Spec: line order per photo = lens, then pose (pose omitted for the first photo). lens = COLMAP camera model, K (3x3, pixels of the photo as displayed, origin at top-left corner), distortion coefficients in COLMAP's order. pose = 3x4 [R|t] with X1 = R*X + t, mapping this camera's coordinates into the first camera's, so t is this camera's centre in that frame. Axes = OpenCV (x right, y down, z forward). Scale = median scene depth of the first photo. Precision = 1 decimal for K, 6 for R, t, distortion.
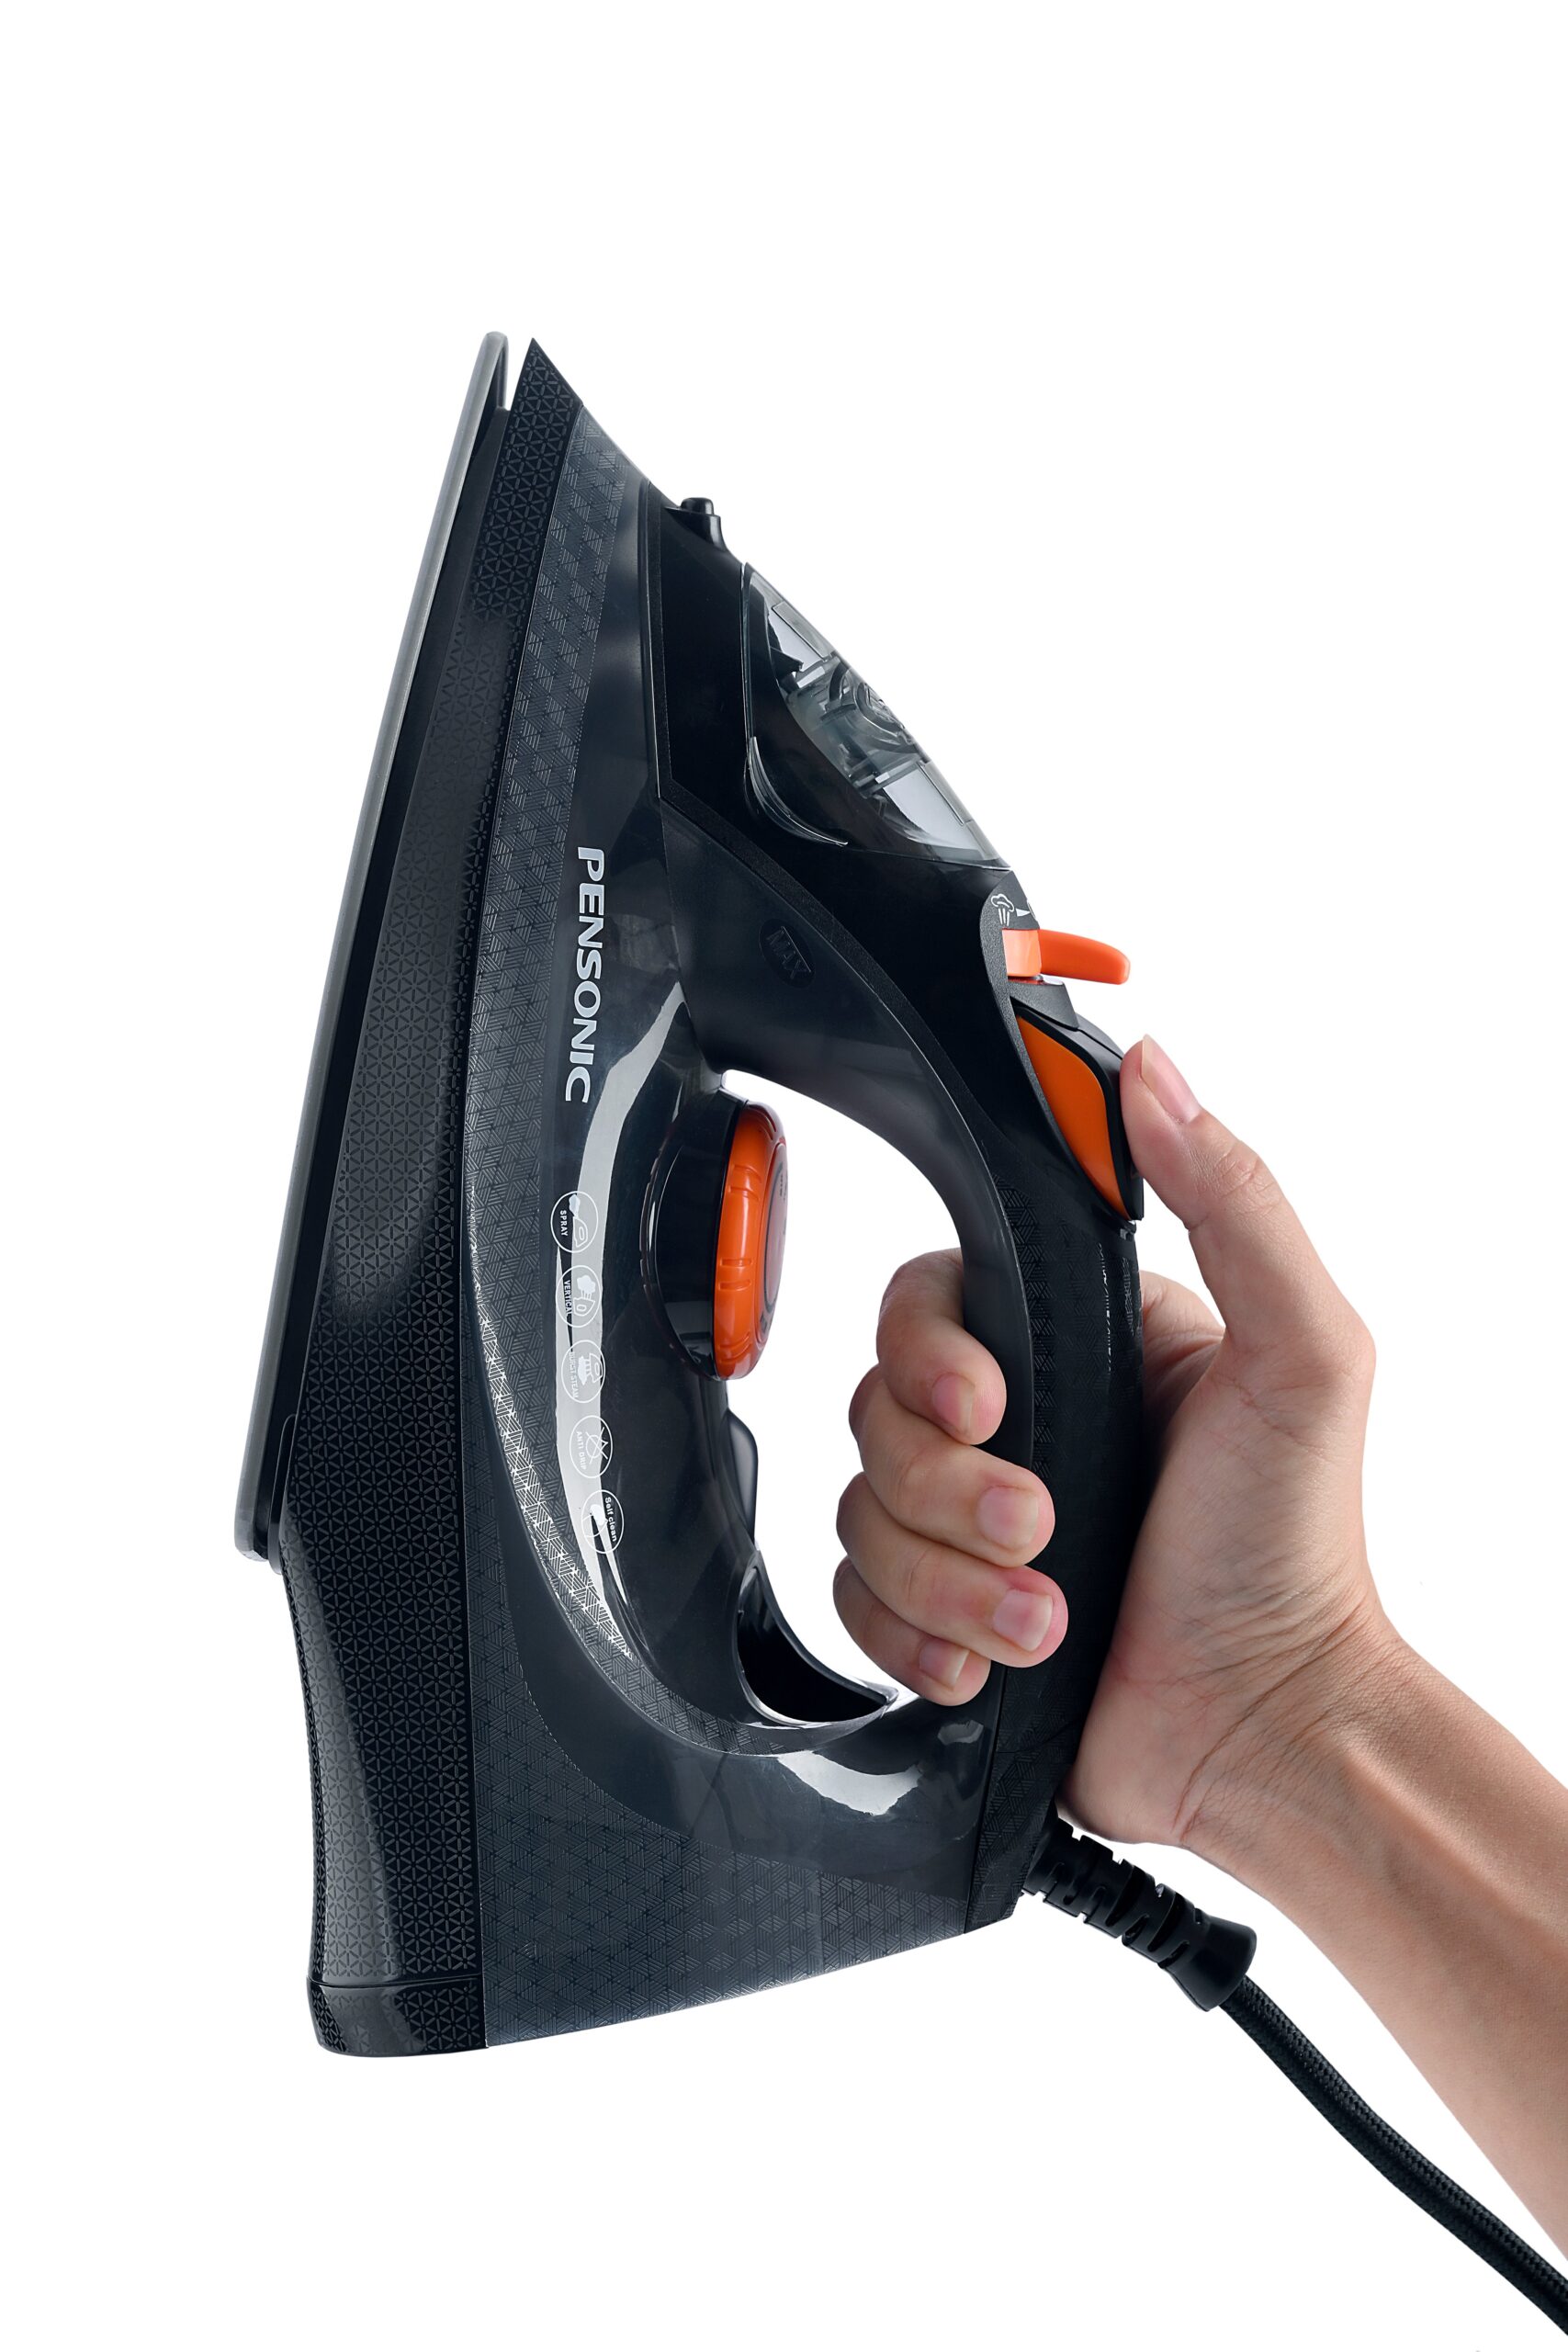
lens RADIAL K [[7928.3, 0, 783.7], [0, 7928.3, 1177.5], [0, 0, 1]] dist [0.063097, 0.000000]
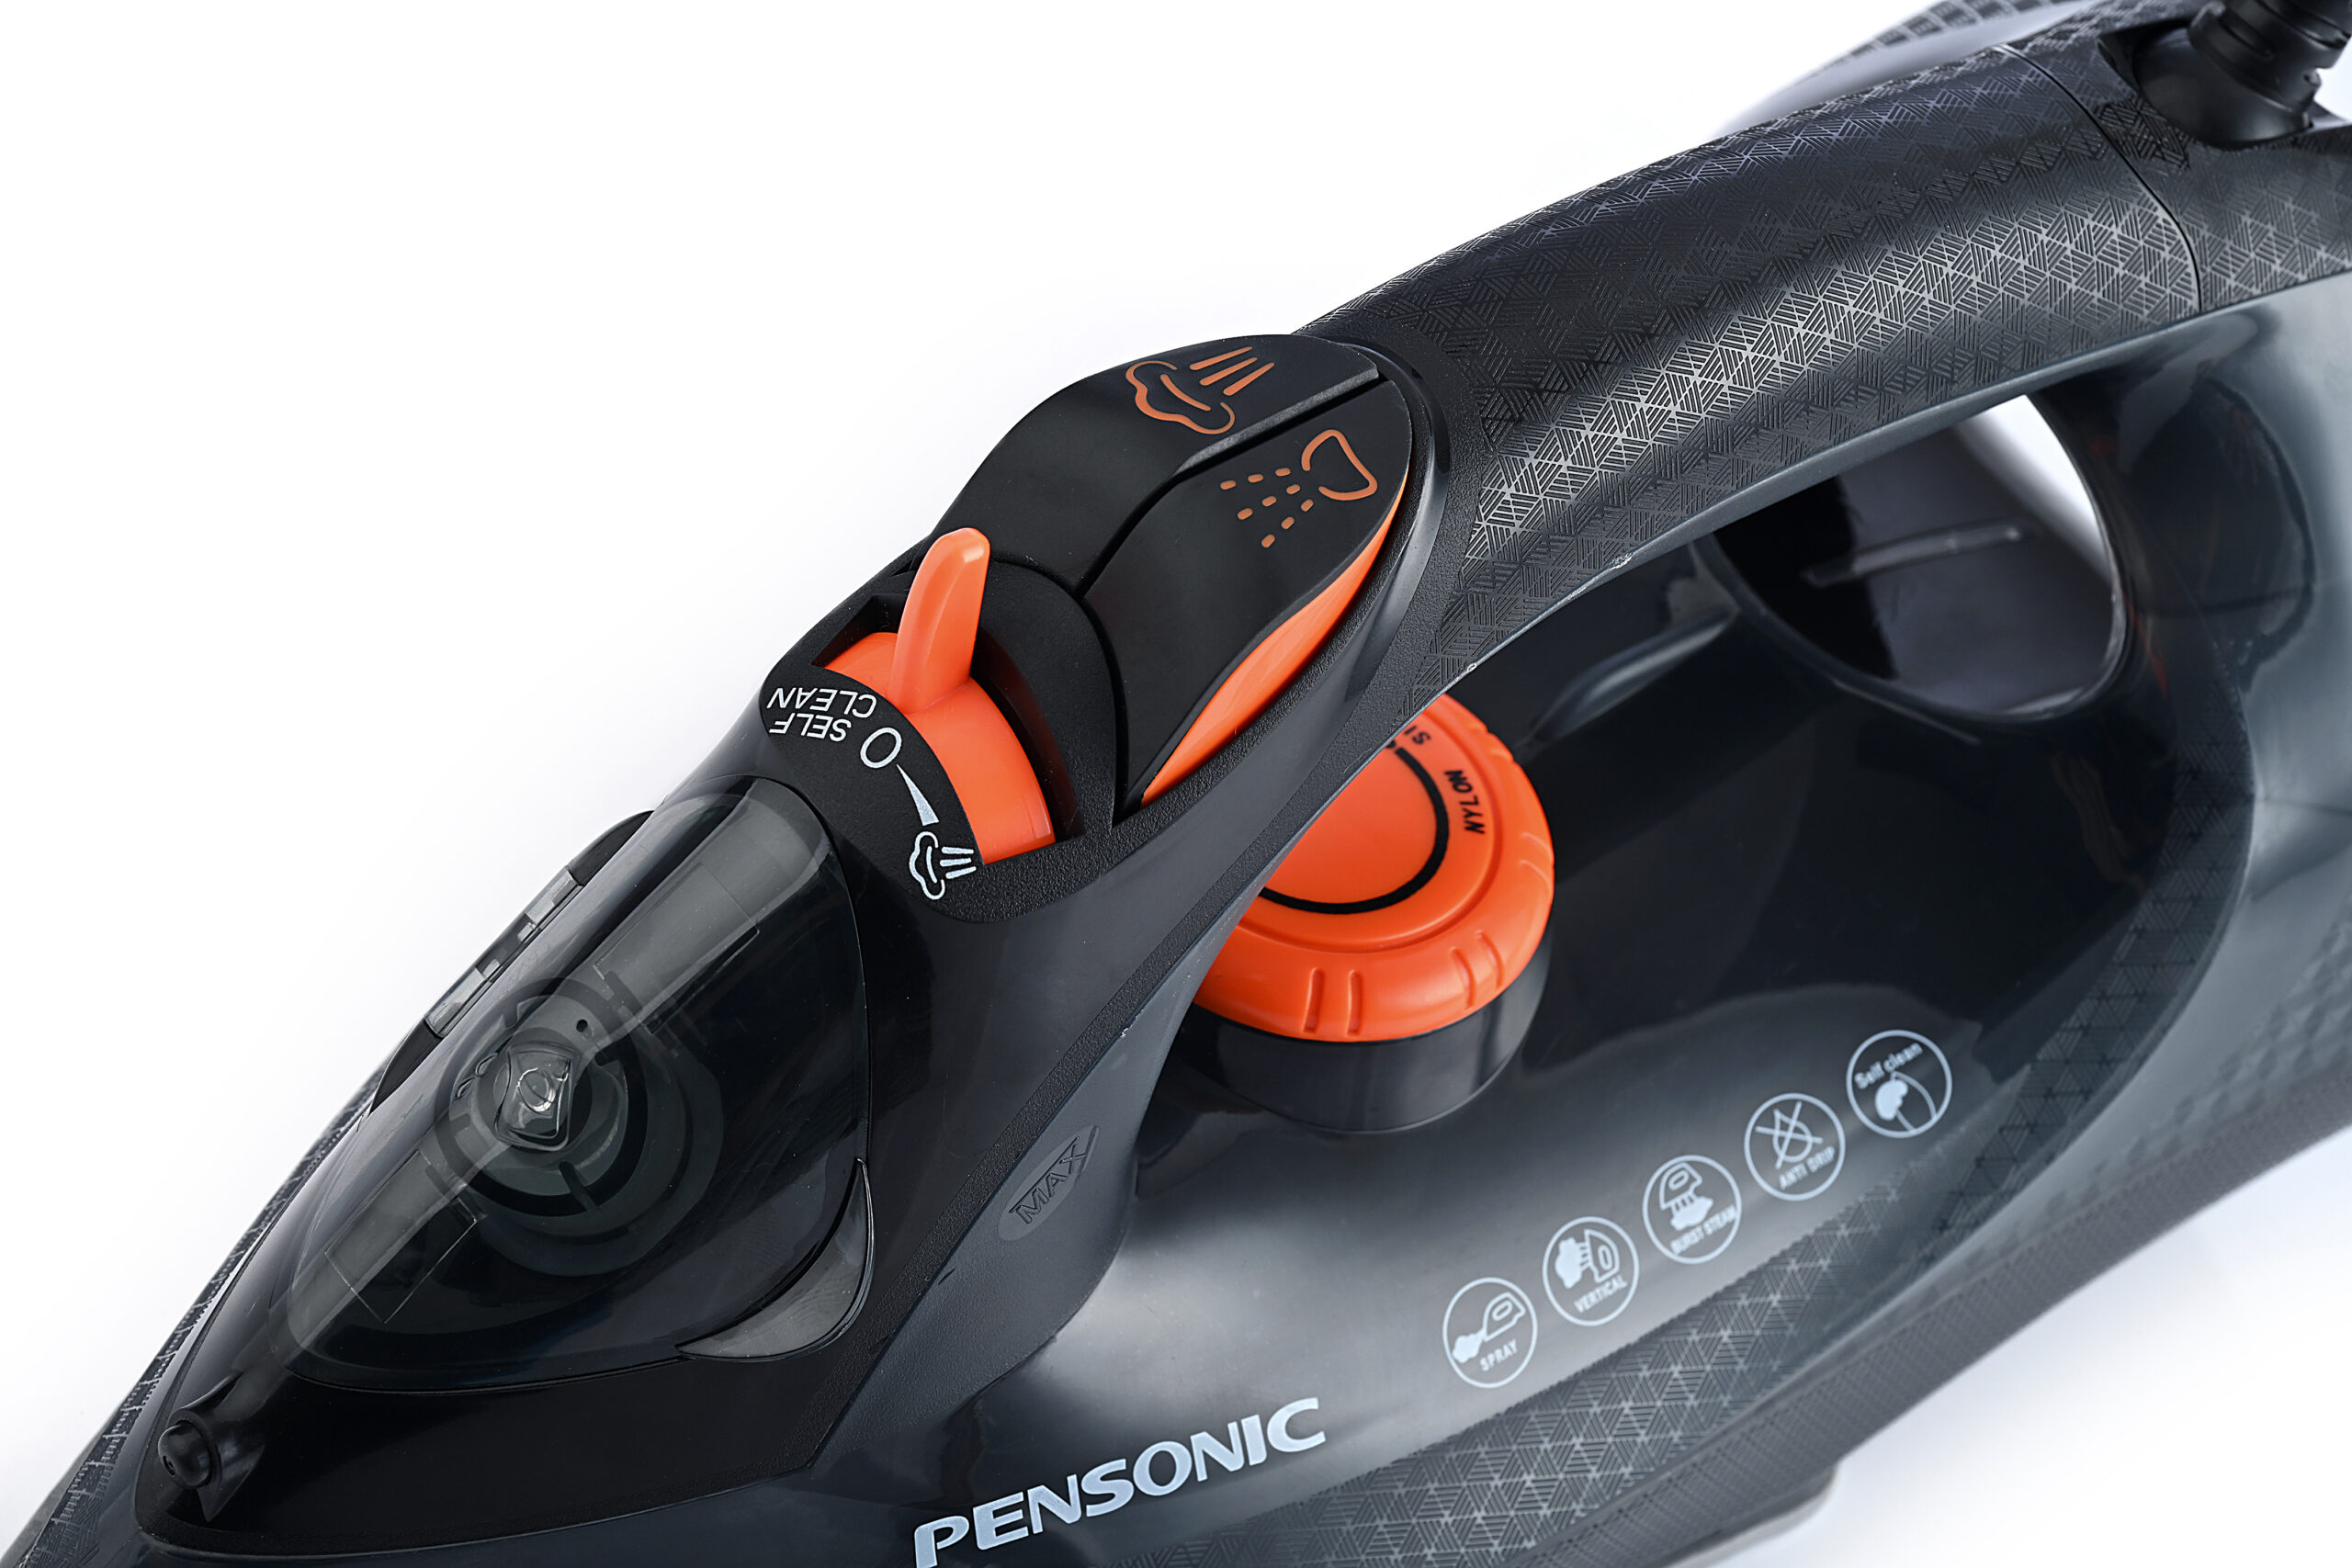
lens RADIAL K [[7928.3, 0, 1168.5], [0, 7928.3, 788.6], [0, 0, 1]] dist [0.063097, 0.000000]
pose [[0.055599, -0.714148, -0.697783, 0.396266], [0.854636, -0.327303, 0.403077, -0.230096], [-0.516243, -0.618761, 0.592139, 0.699688]]
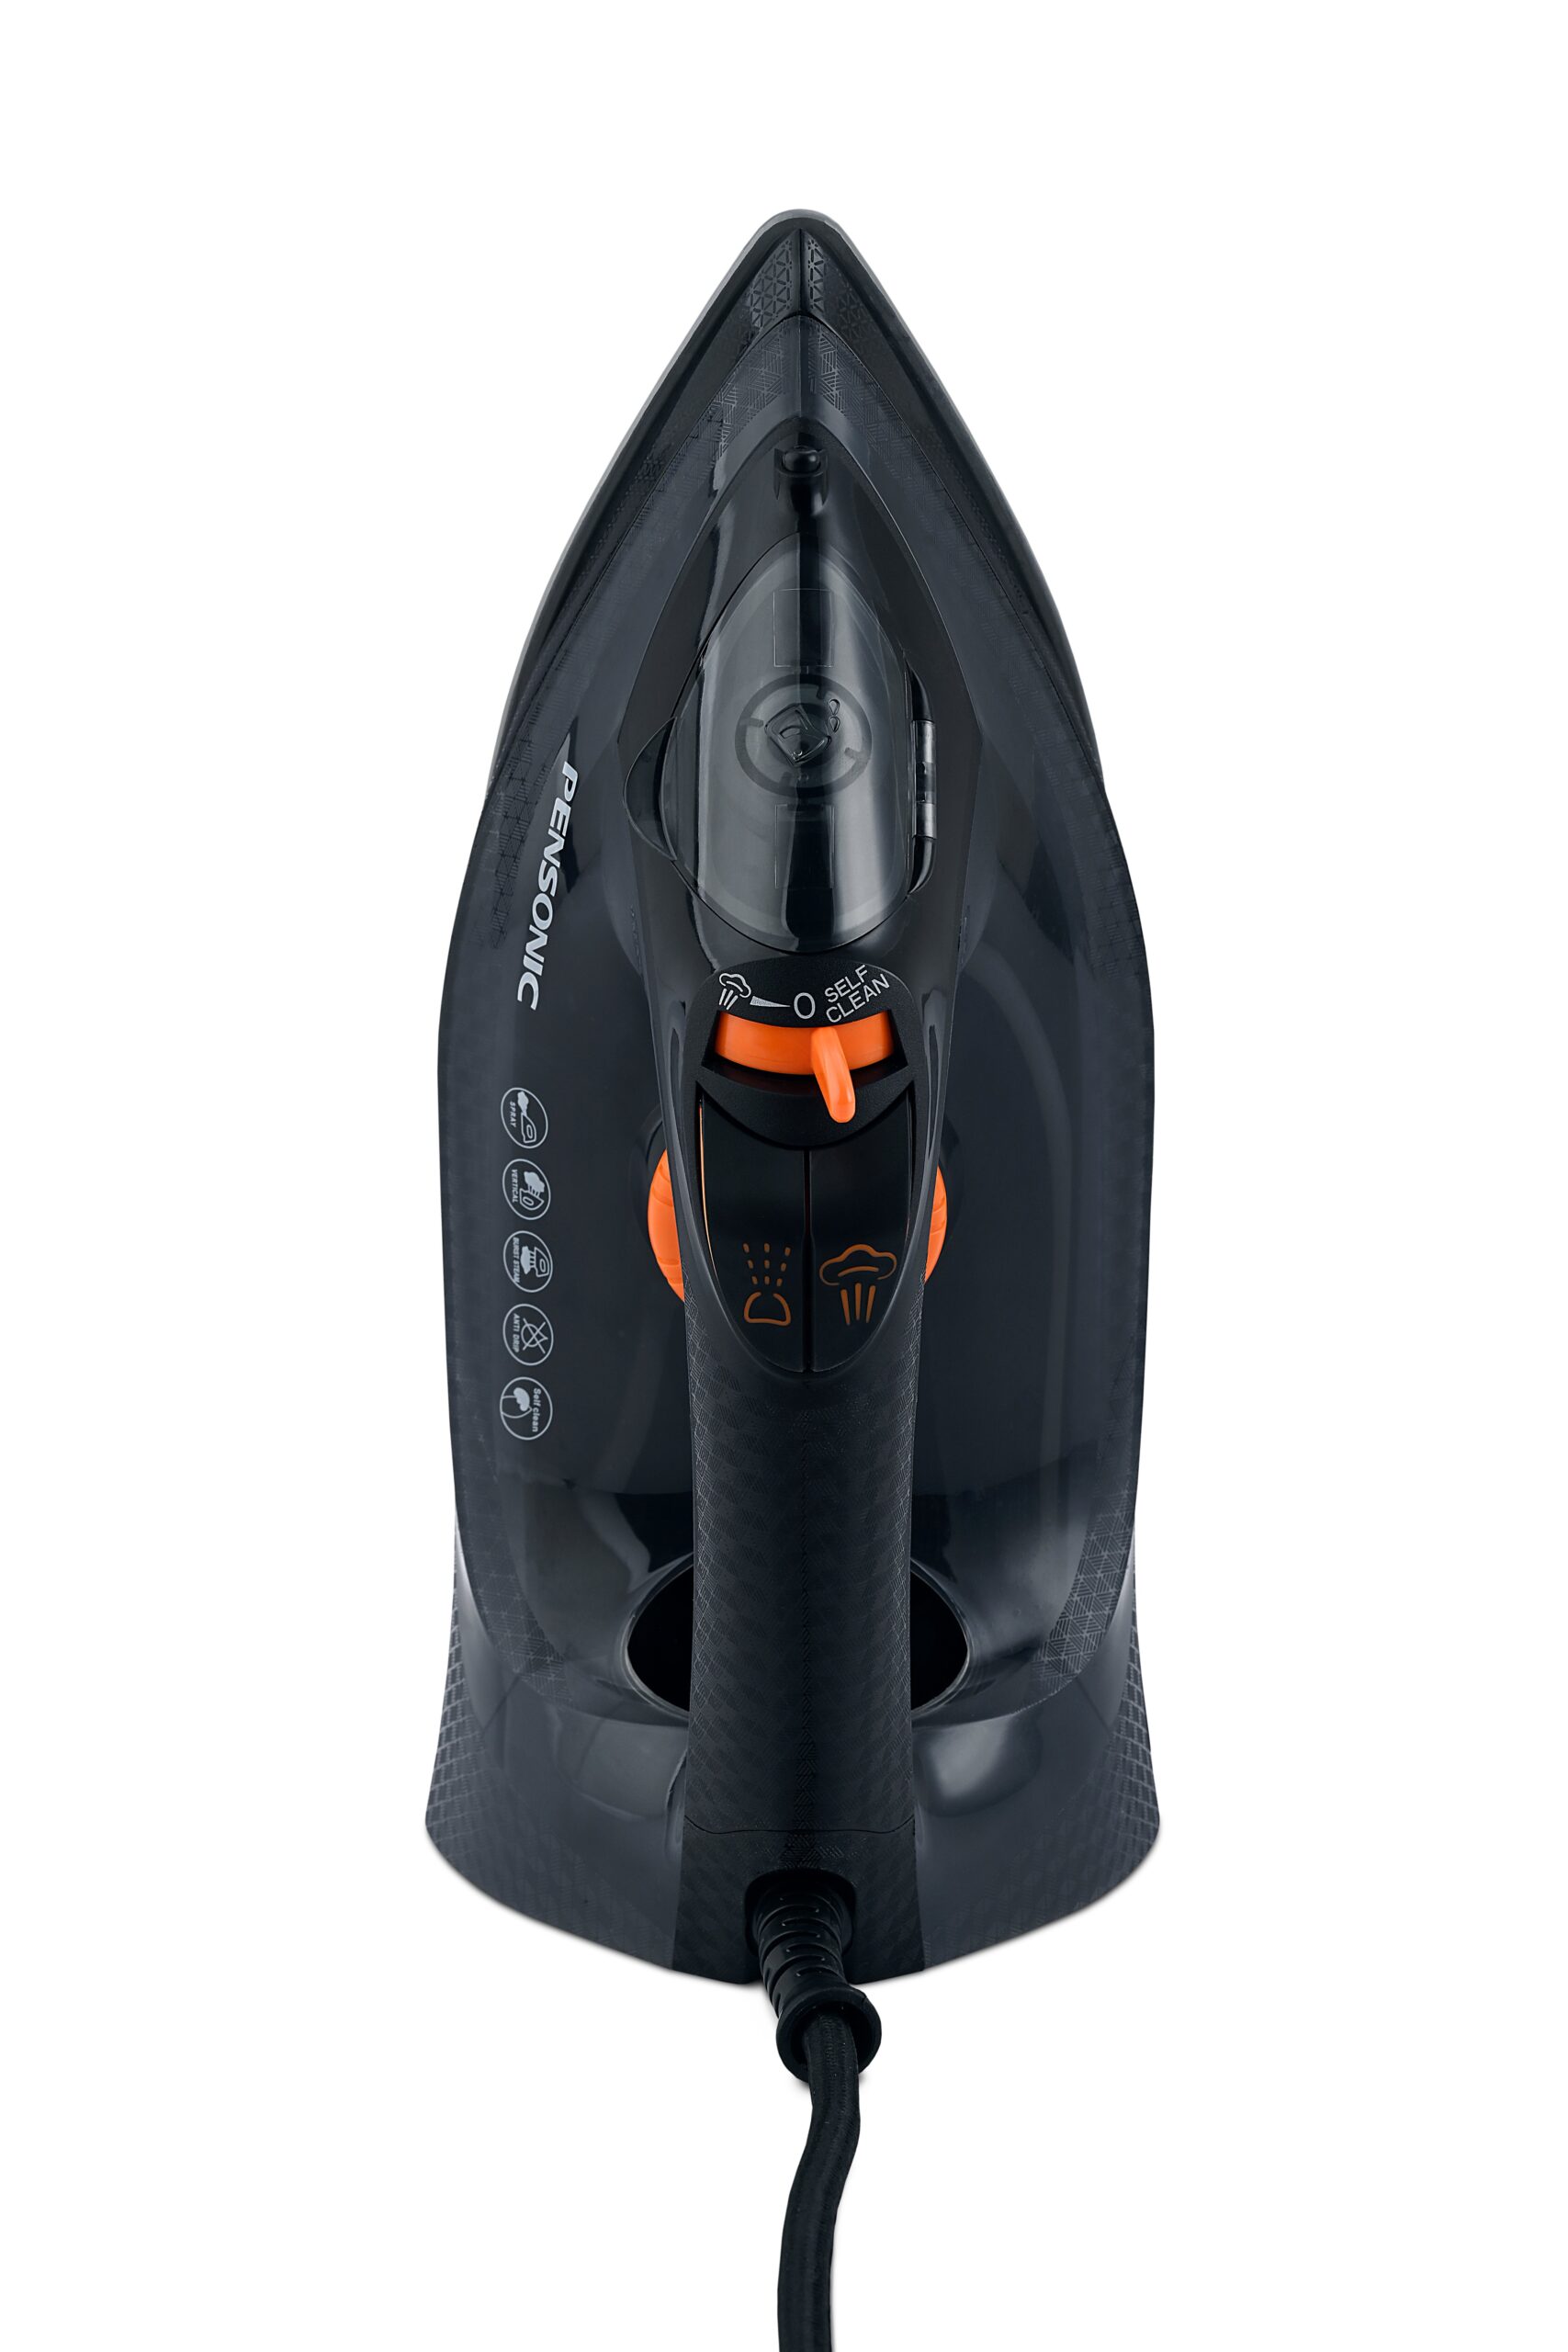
lens RADIAL K [[7928.3, 0, 784.5], [0, 7928.3, 1179.3], [0, 0, 1]] dist [0.063097, 0.000000]
pose [[0.156841, 0.399198, -0.903350, 0.868375], [-0.117738, 0.915705, 0.384216, -0.368304], [0.980581, 0.046098, 0.190621, 0.844718]]
